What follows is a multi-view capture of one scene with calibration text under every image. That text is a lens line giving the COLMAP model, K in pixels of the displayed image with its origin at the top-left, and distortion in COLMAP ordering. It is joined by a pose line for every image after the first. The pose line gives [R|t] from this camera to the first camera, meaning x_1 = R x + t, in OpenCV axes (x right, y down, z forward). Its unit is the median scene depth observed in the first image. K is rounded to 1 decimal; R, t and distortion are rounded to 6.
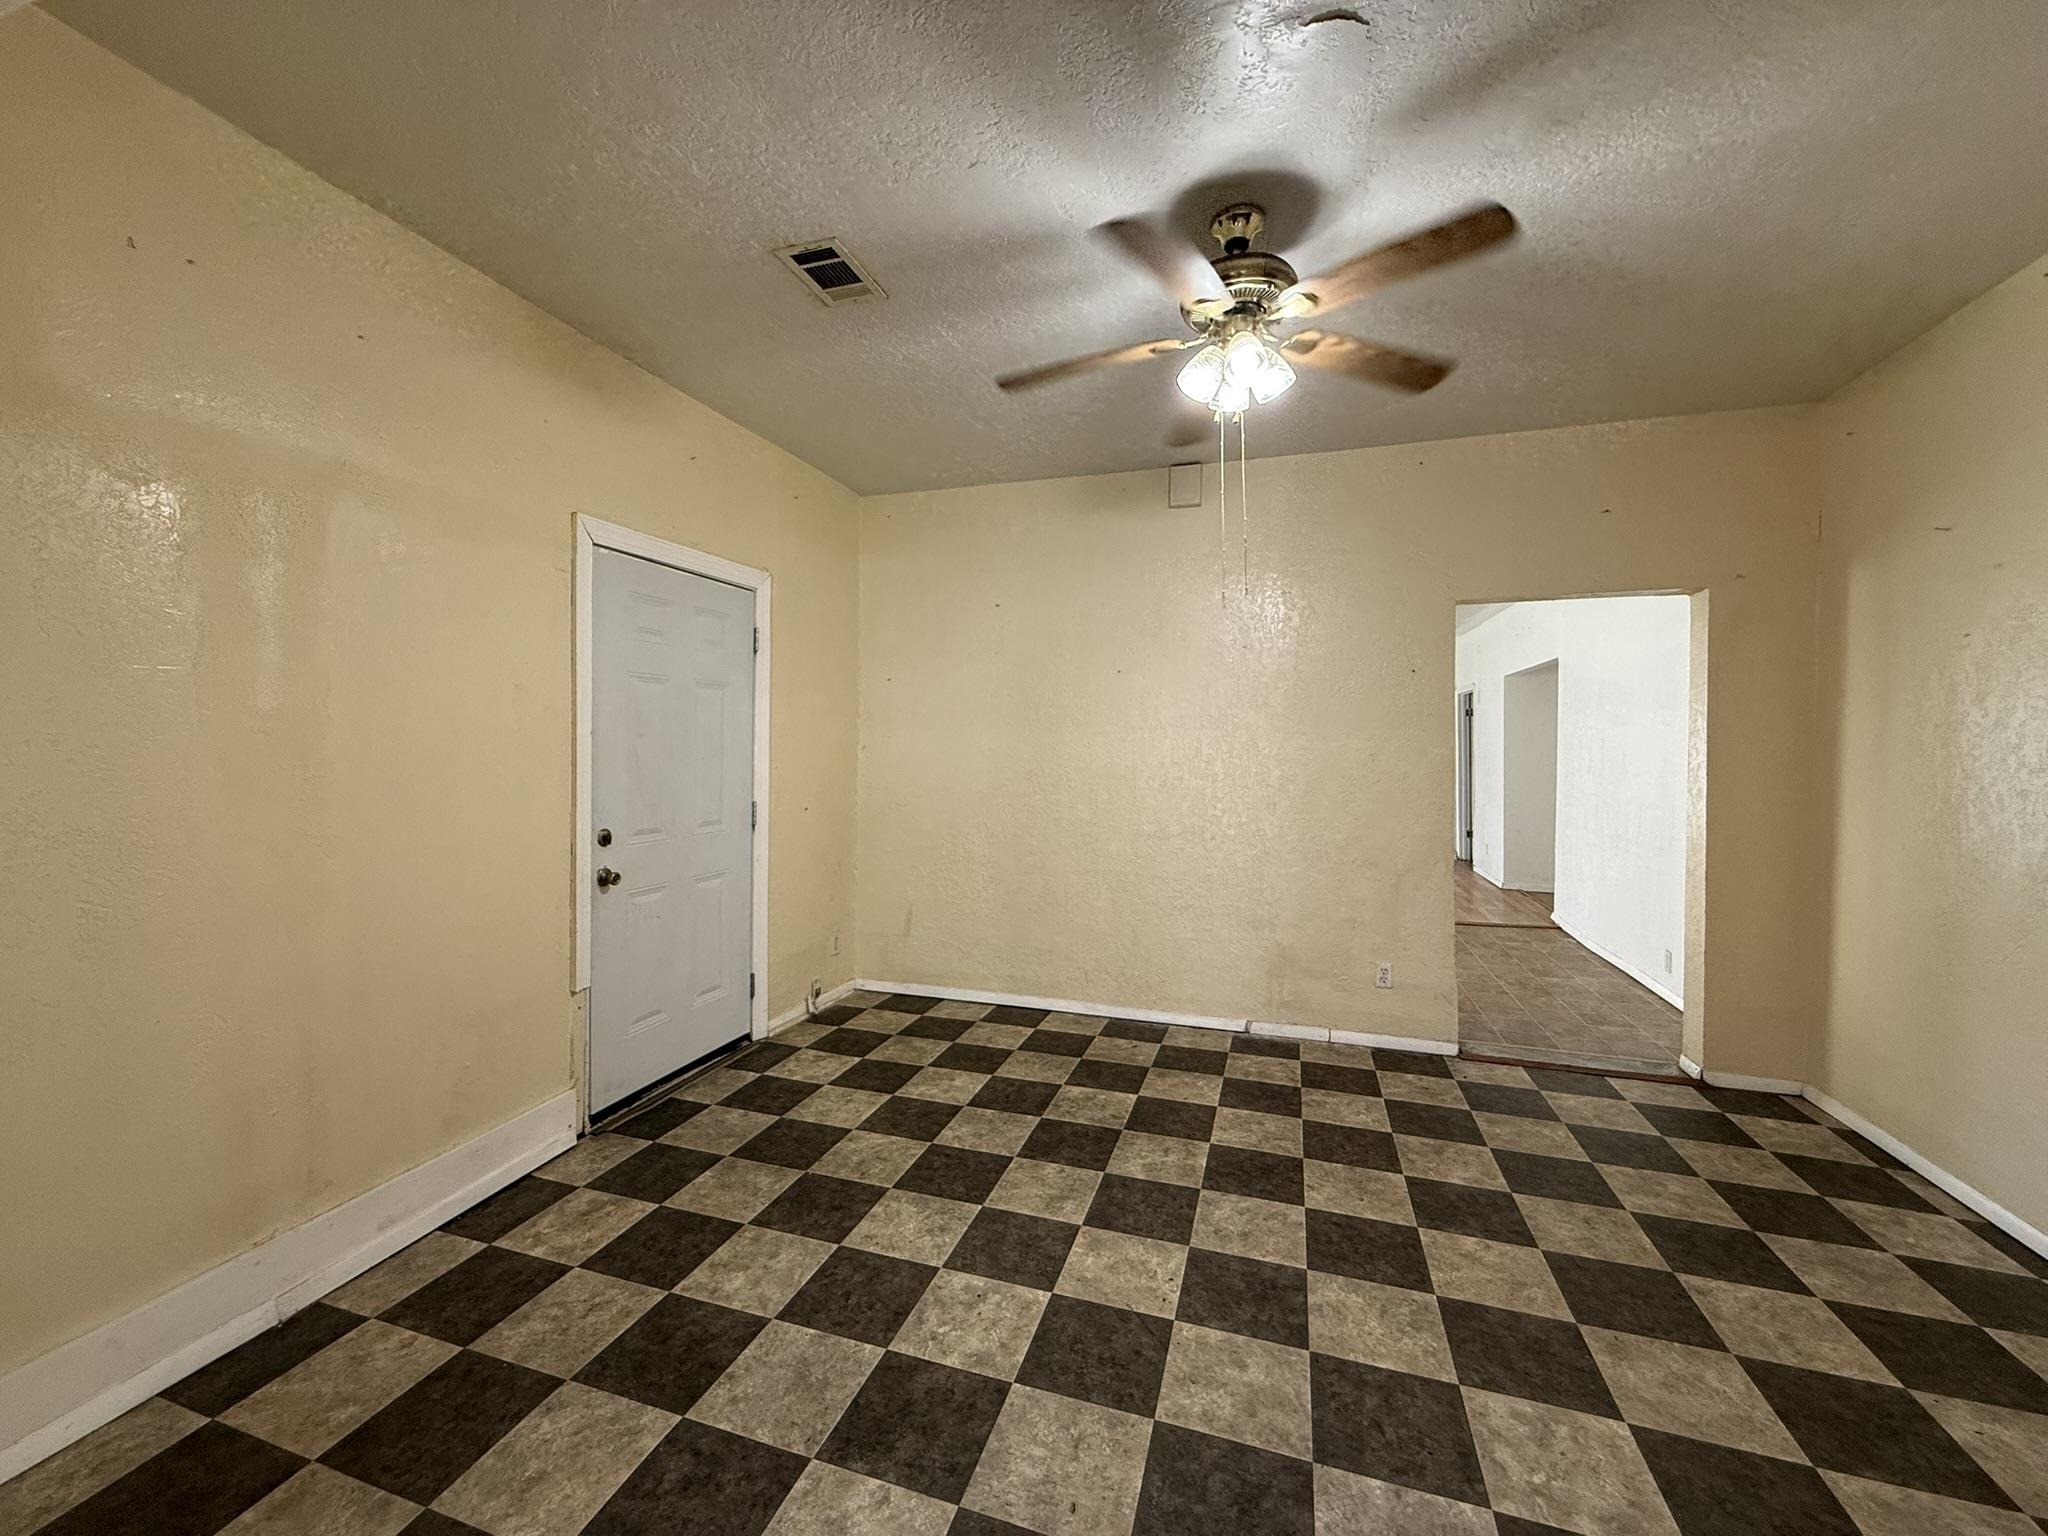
lens RADIAL K [[803.7, 0, 1024.0], [0, 803.7, 768.0], [0, 0, 1]] dist [-0.000766, -0.000251]
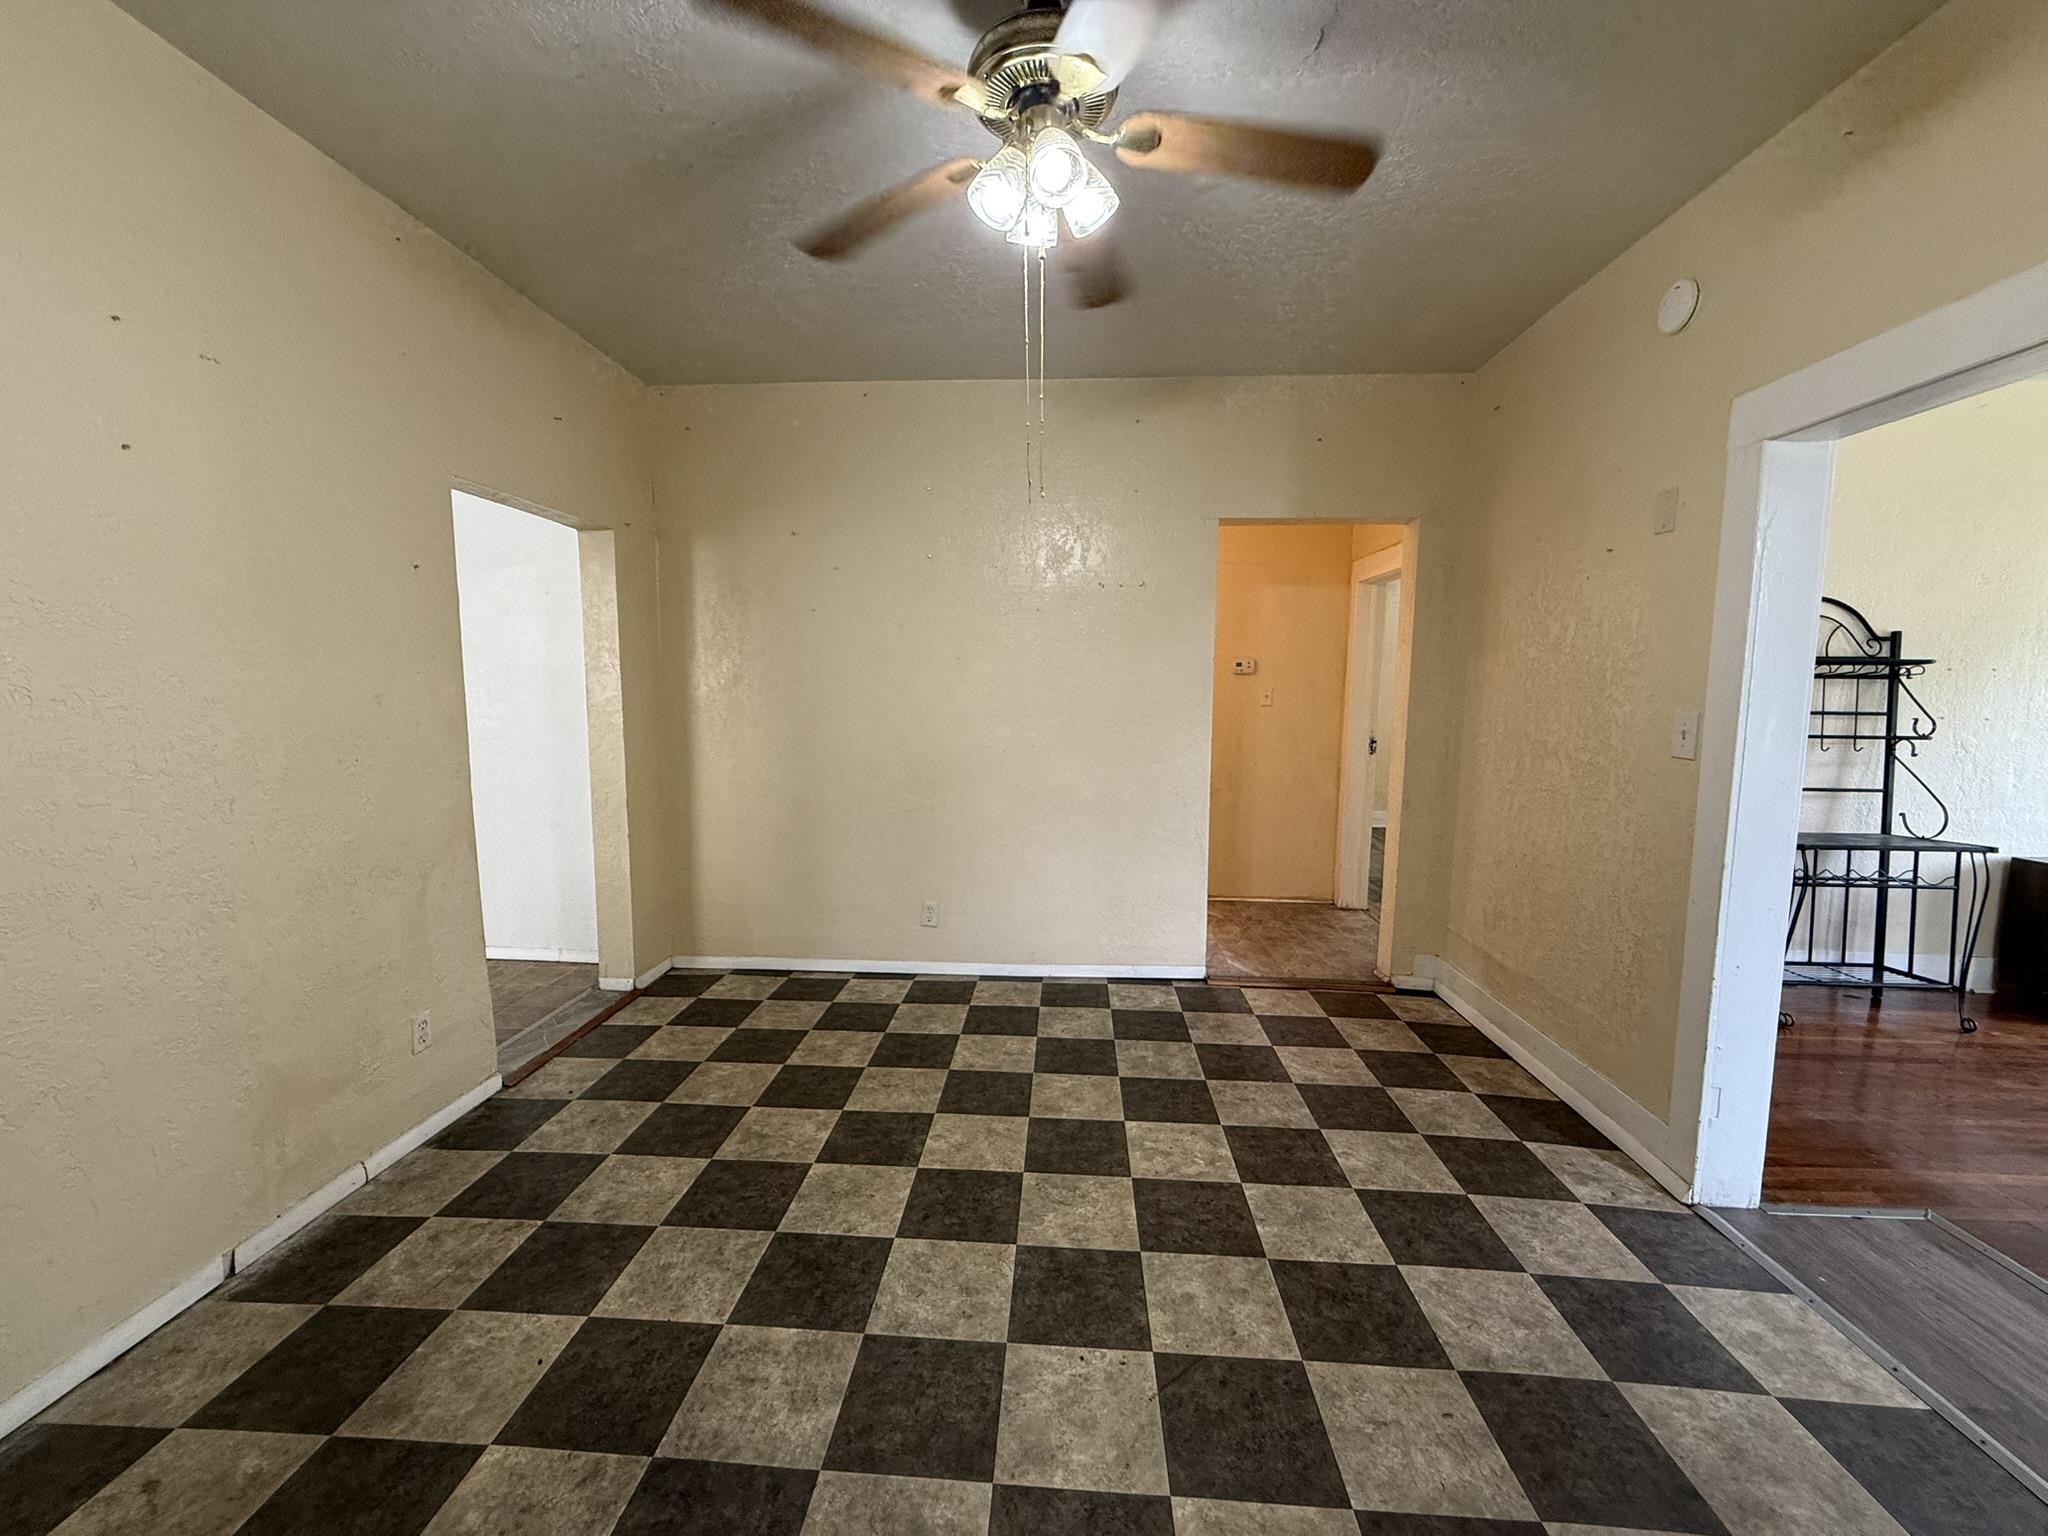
lens RADIAL K [[803.7, 0, 1024.0], [0, 803.7, 768.0], [0, 0, 1]] dist [-0.000766, -0.000251]
pose [[-0.237921, -0.102795, 0.965830, -0.430035], [0.019783, 0.993665, 0.110631, -0.029364], [-0.971083, 0.045429, -0.234380, 1.020053]]
